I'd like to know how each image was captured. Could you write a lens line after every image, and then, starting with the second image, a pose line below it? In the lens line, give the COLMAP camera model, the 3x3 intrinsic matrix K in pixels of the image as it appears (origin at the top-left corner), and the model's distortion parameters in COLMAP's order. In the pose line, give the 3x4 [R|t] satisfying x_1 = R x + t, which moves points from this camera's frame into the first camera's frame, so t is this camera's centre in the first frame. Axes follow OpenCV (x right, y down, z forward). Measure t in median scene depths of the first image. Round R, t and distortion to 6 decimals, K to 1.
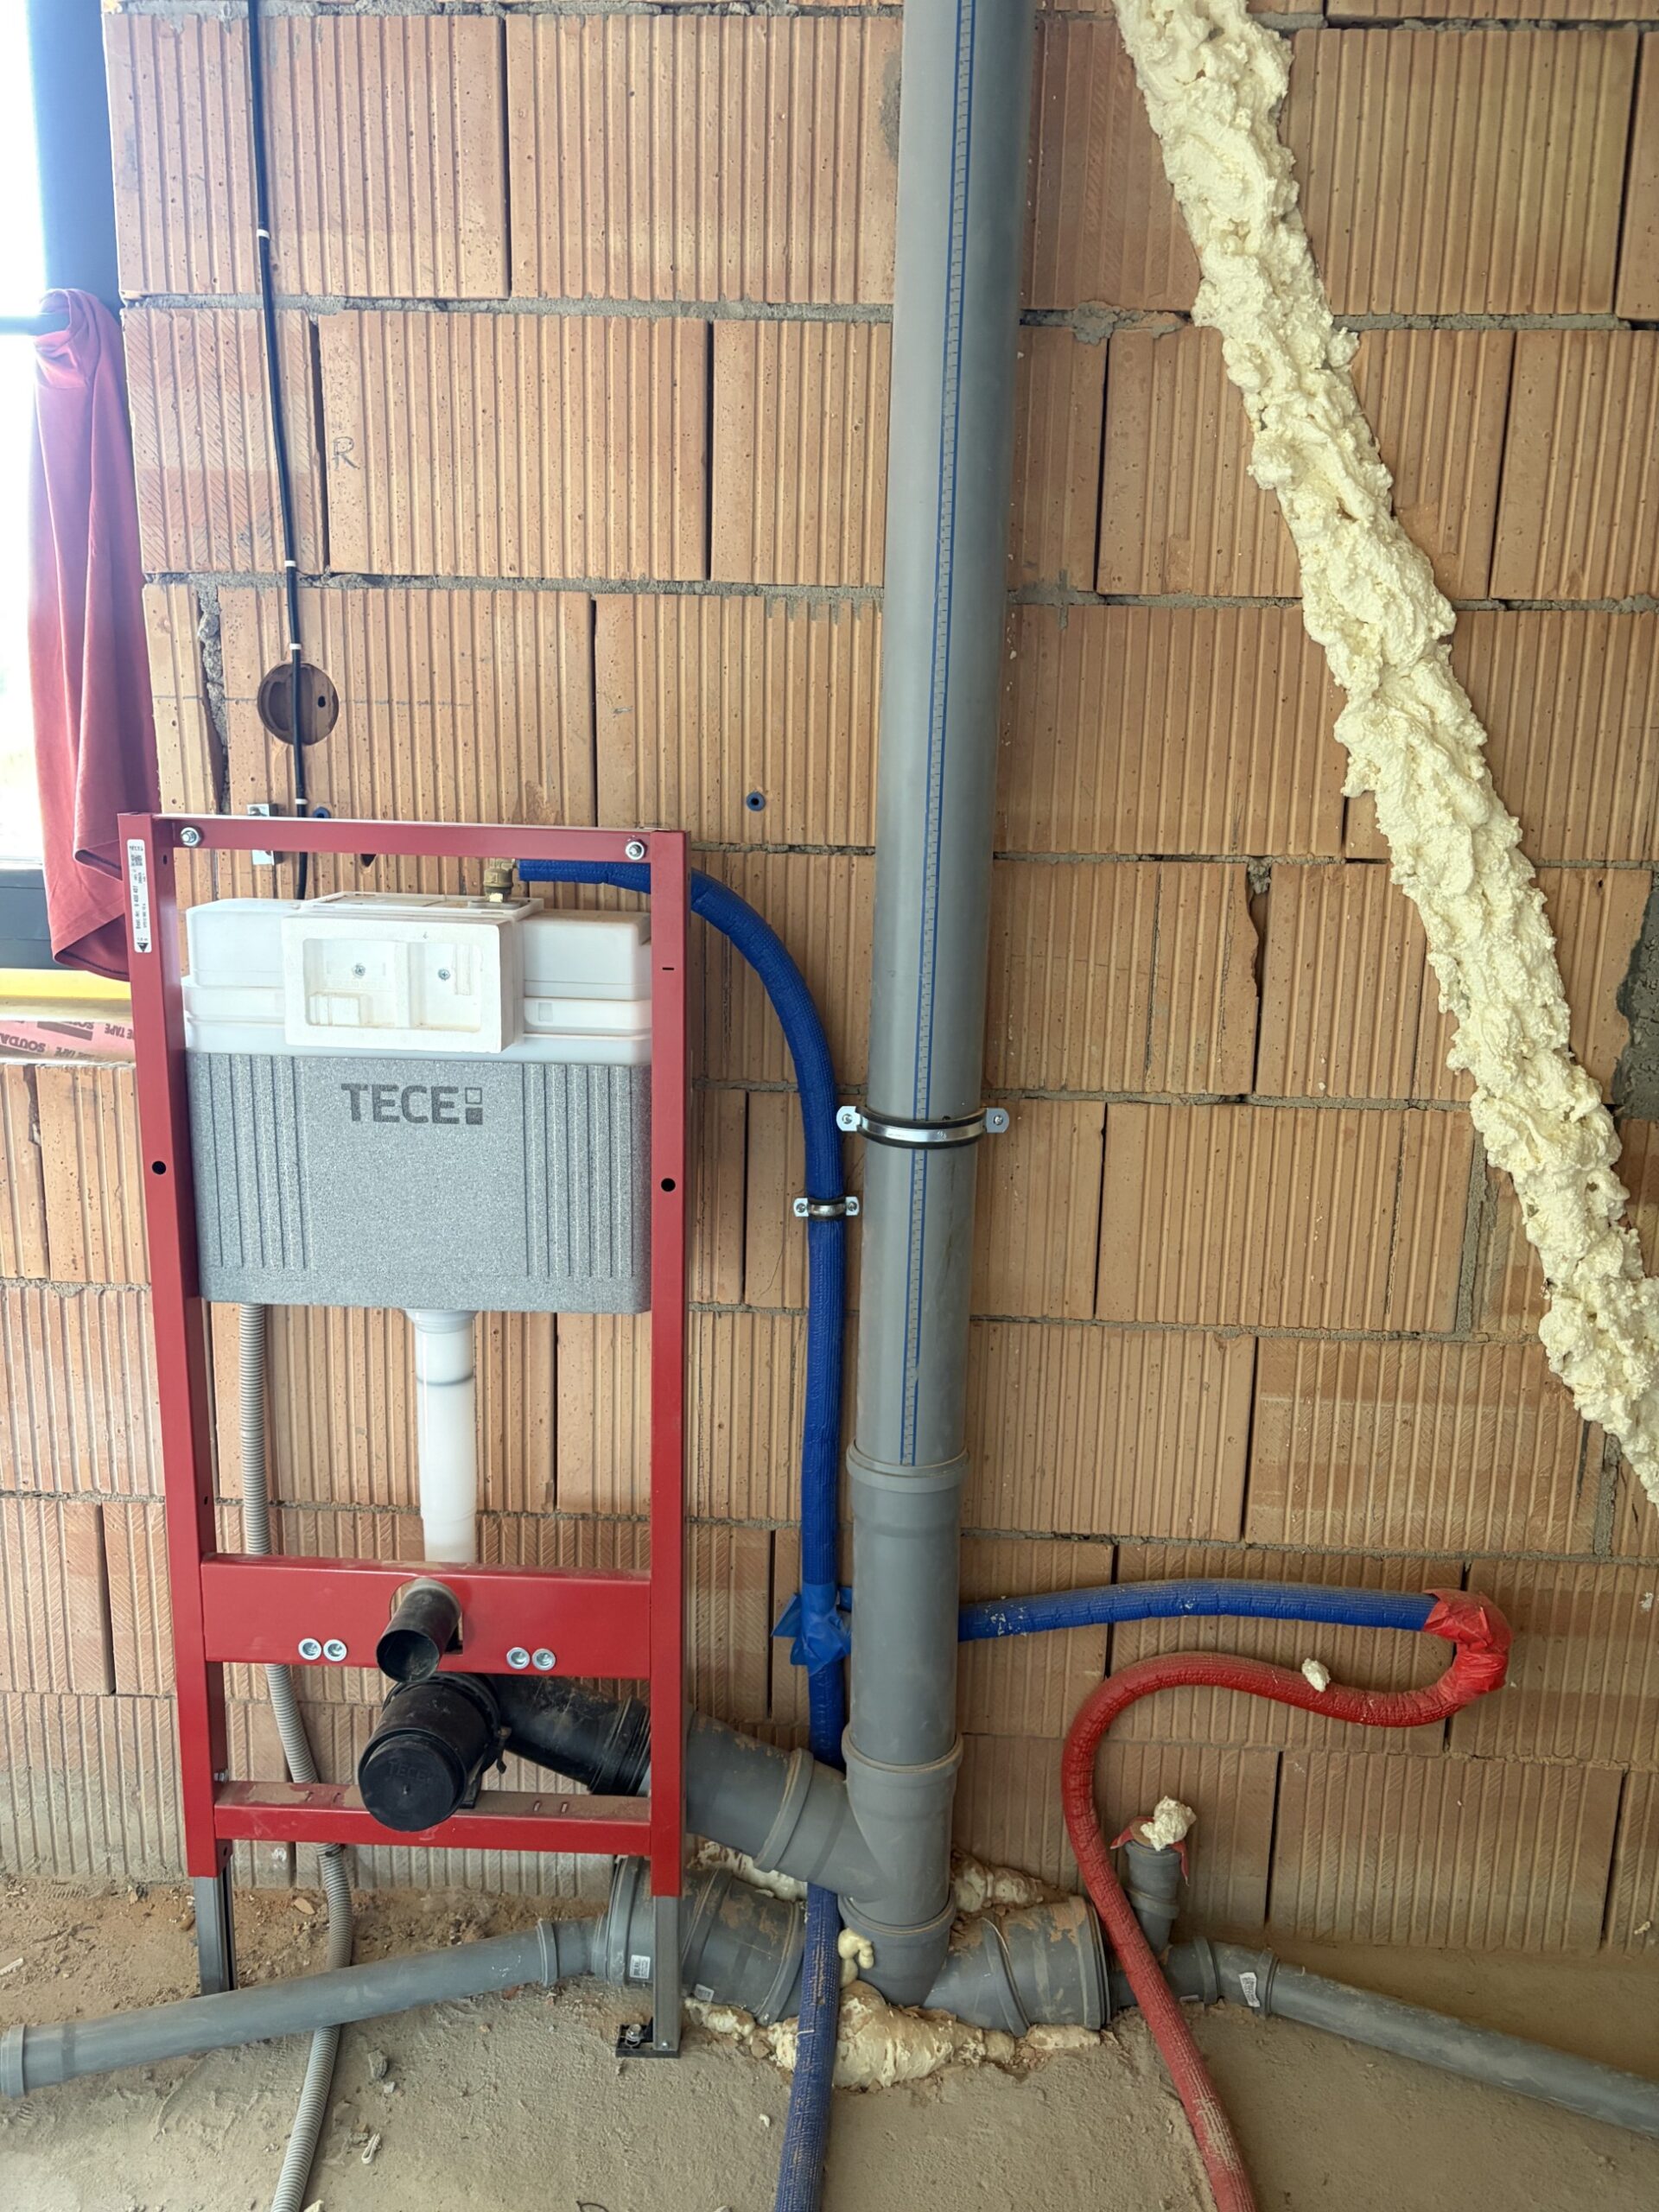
lens RADIAL K [[1672.4, 0, 834.9], [0, 1672.4, 1120.5], [0, 0, 1]] dist [0.041345, -0.043145]
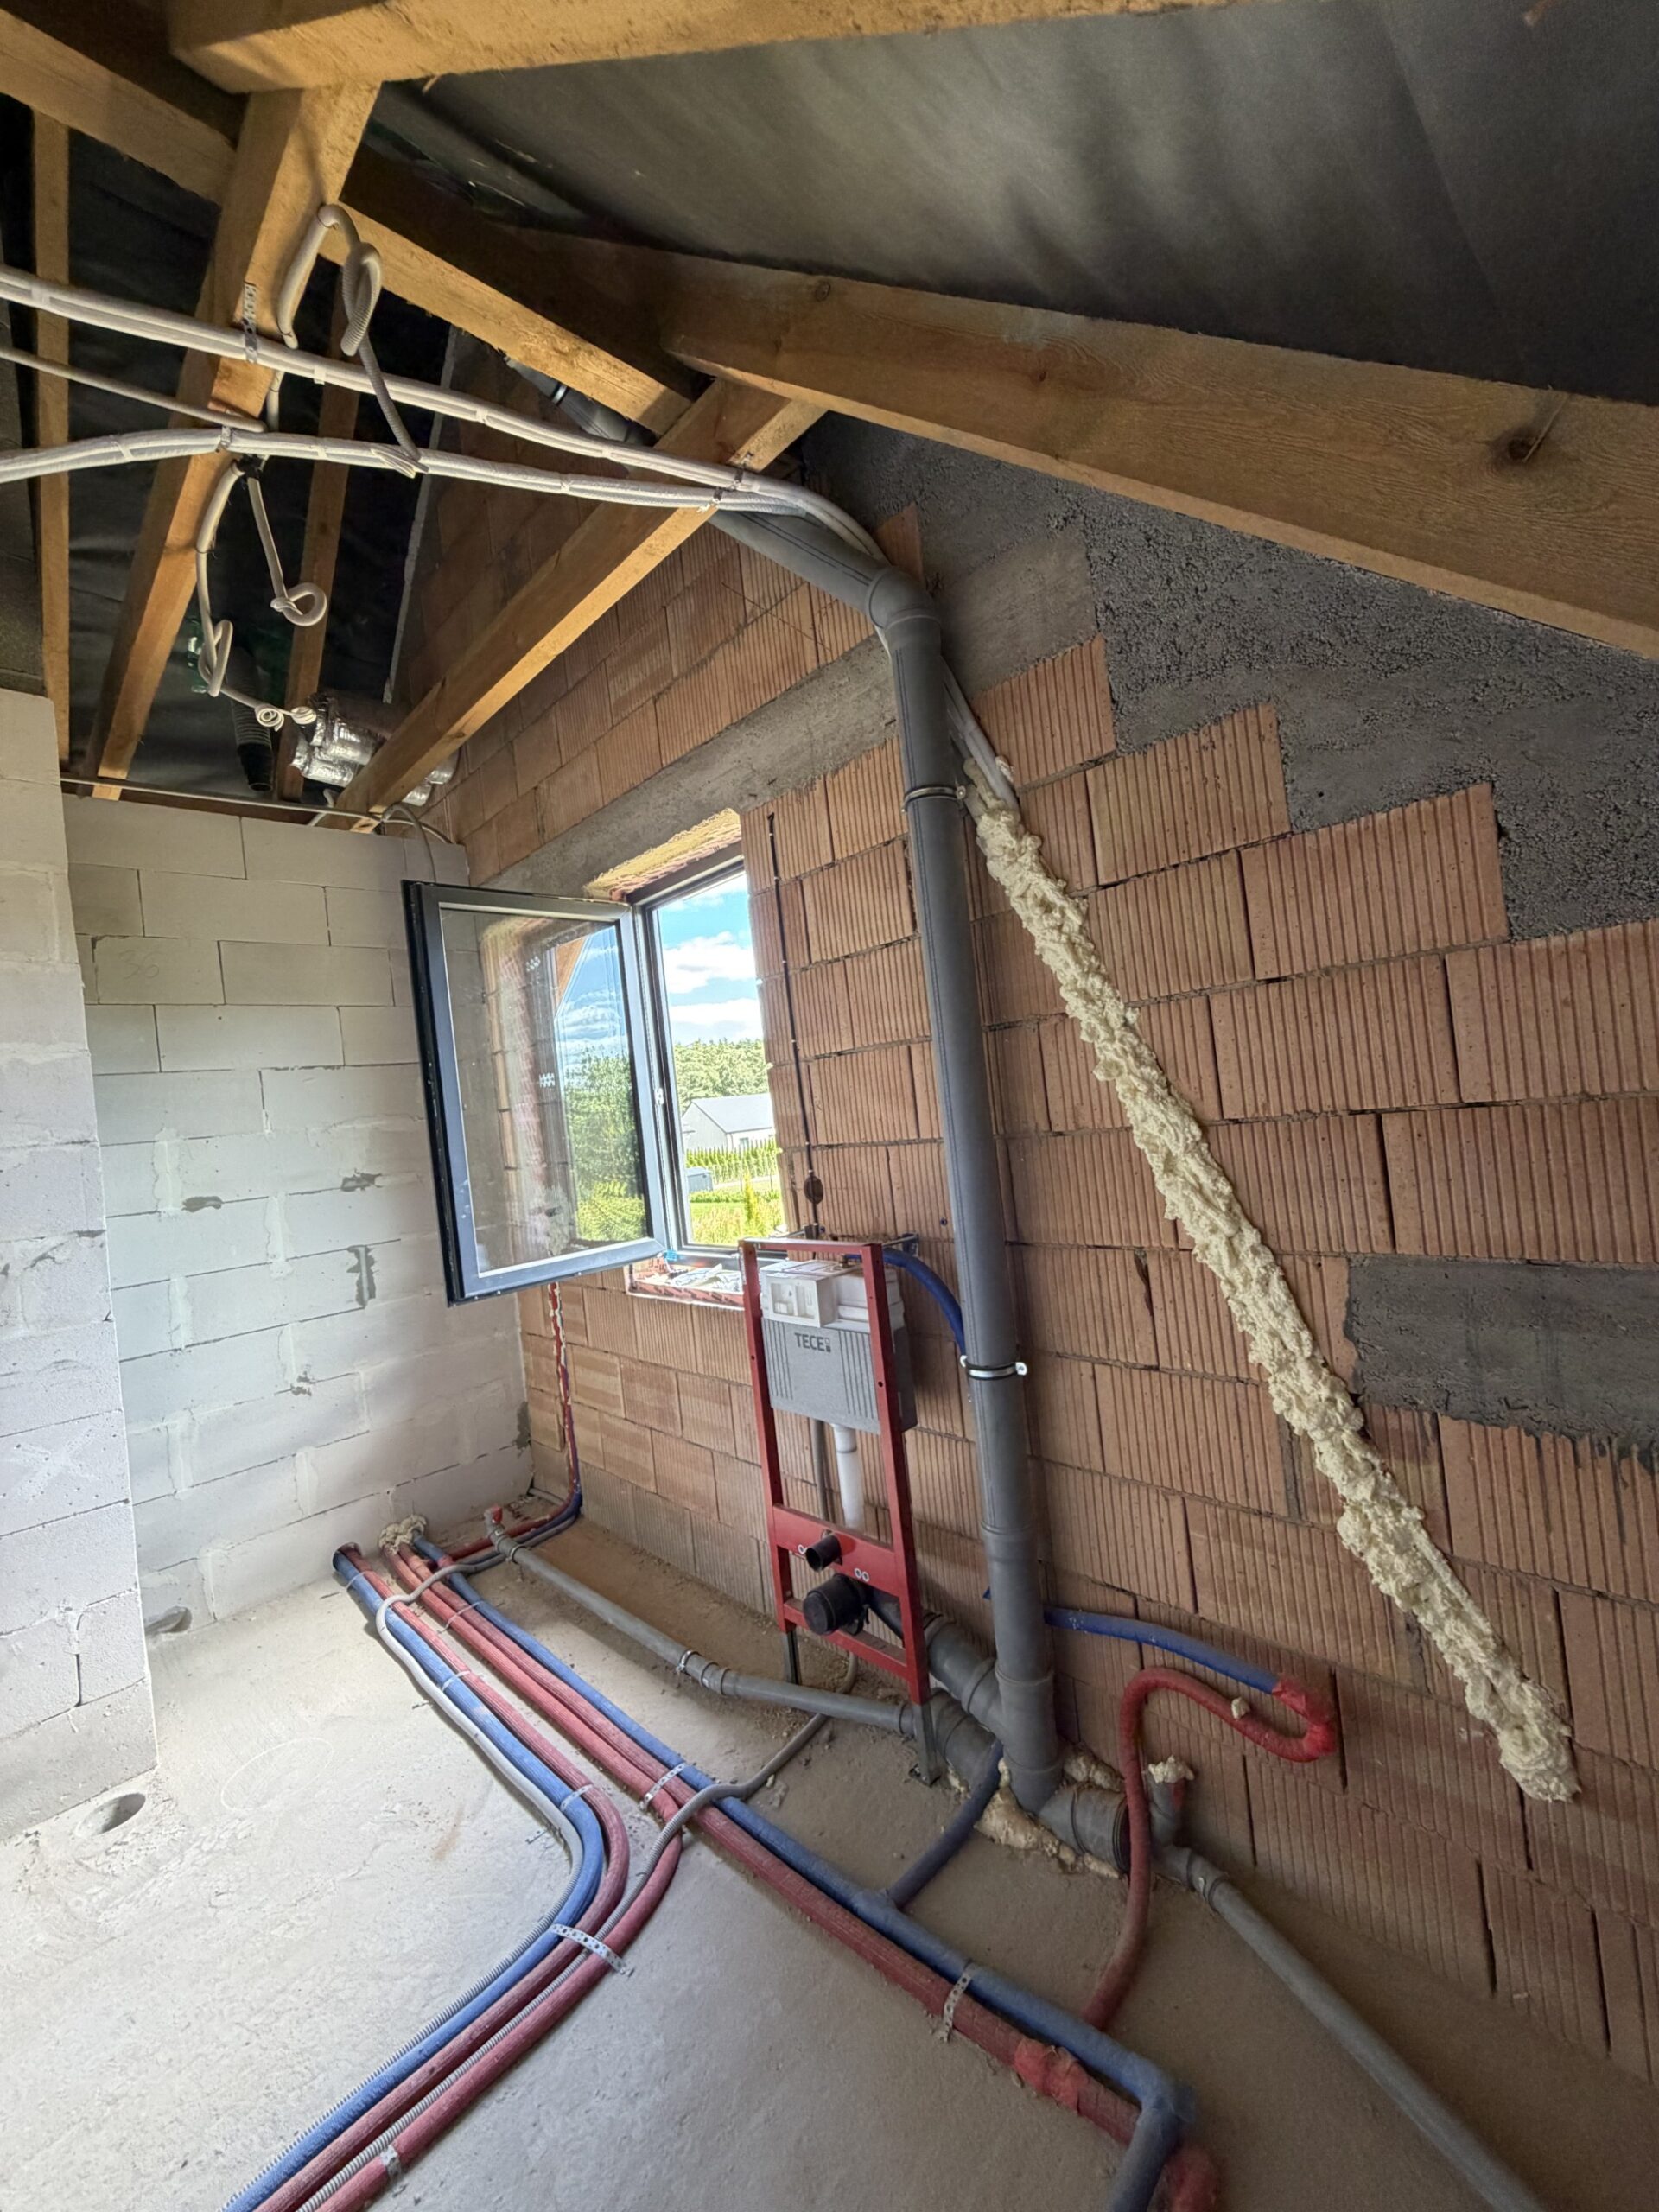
lens RADIAL K [[880.5, 0, 823.4], [0, 880.5, 1096.5], [0, 0, 1]] dist [-0.001660, -0.000073]
pose [[0.709063, -0.111827, -0.696221, 0.743251], [-0.026667, 0.982386, -0.184950, -0.127775], [0.704641, 0.149708, 0.693591, -0.044710]]
